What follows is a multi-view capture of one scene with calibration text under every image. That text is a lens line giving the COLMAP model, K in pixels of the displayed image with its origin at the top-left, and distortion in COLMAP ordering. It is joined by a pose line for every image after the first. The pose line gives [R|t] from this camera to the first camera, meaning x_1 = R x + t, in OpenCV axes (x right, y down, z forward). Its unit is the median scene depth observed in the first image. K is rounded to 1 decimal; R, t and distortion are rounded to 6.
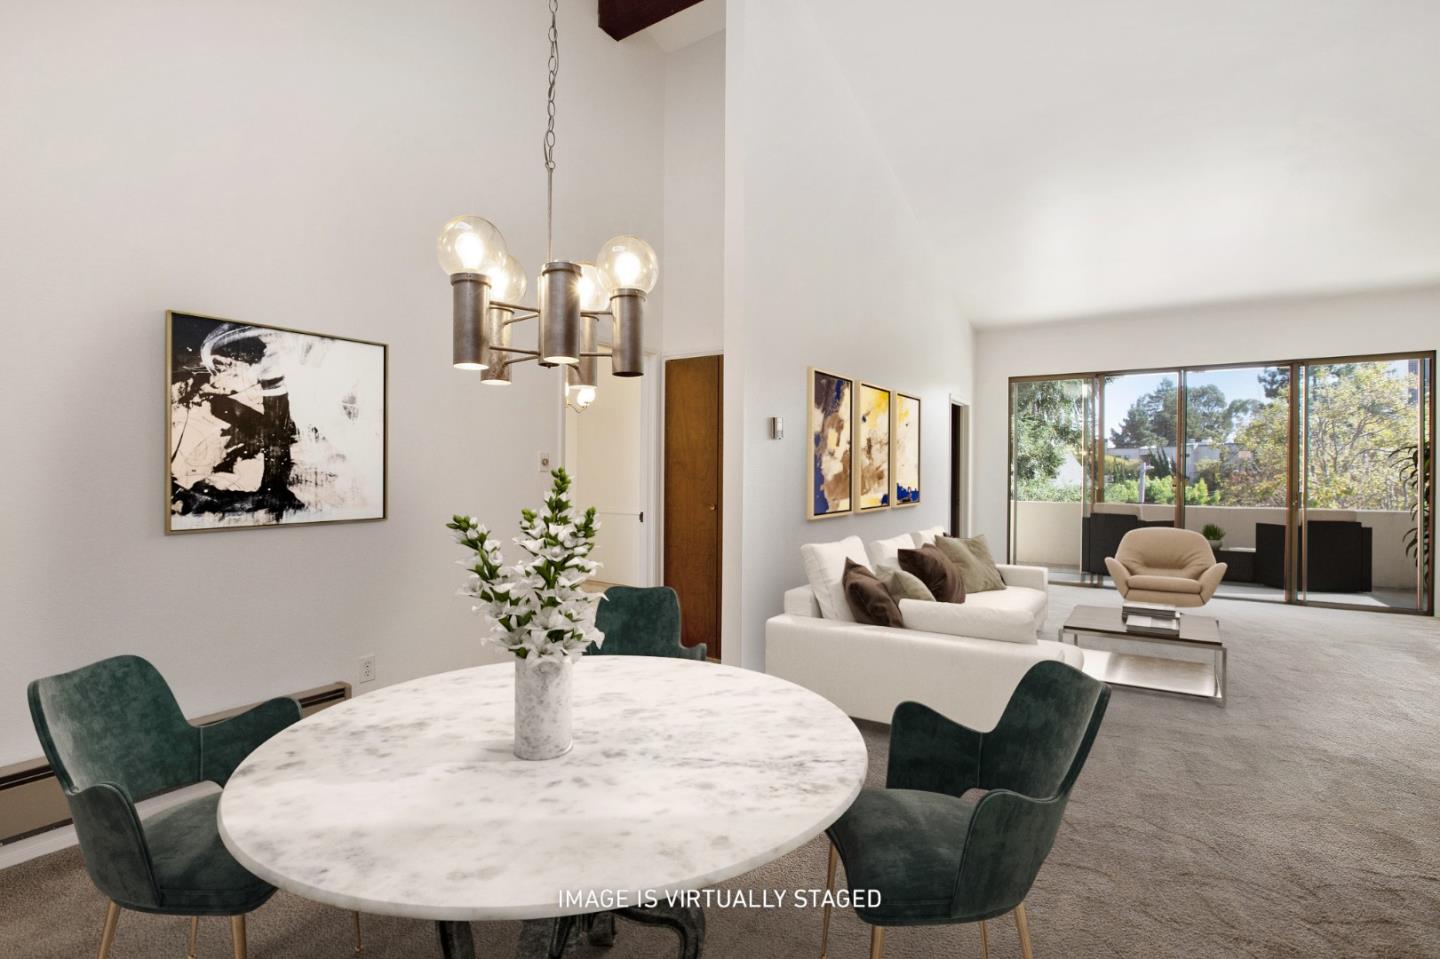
lens RADIAL K [[677.7, 0, 720.0], [0, 677.7, 479.5], [0, 0, 1]] dist [-0.000839, -0.000053]
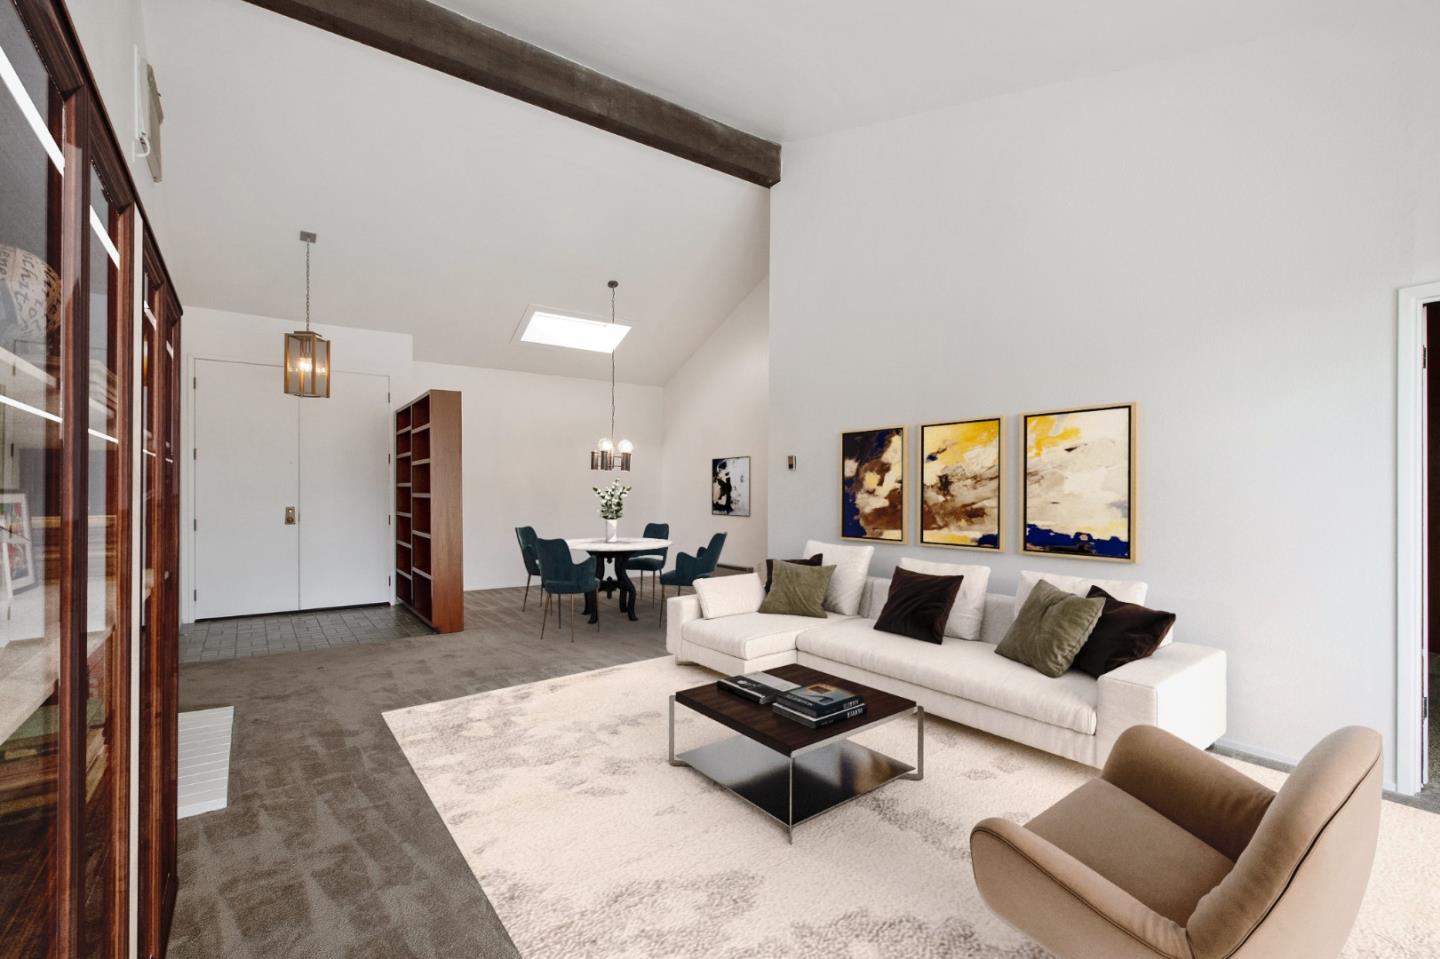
lens RADIAL K [[677.7, 0, 720.0], [0, 677.7, 479.5], [0, 0, 1]] dist [-0.000839, -0.000053]
pose [[-0.321632, -0.006144, -0.946845, 1.407941], [-0.006031, 0.999972, -0.004440, -0.052567], [0.946846, 0.004282, -0.321660, 1.103591]]
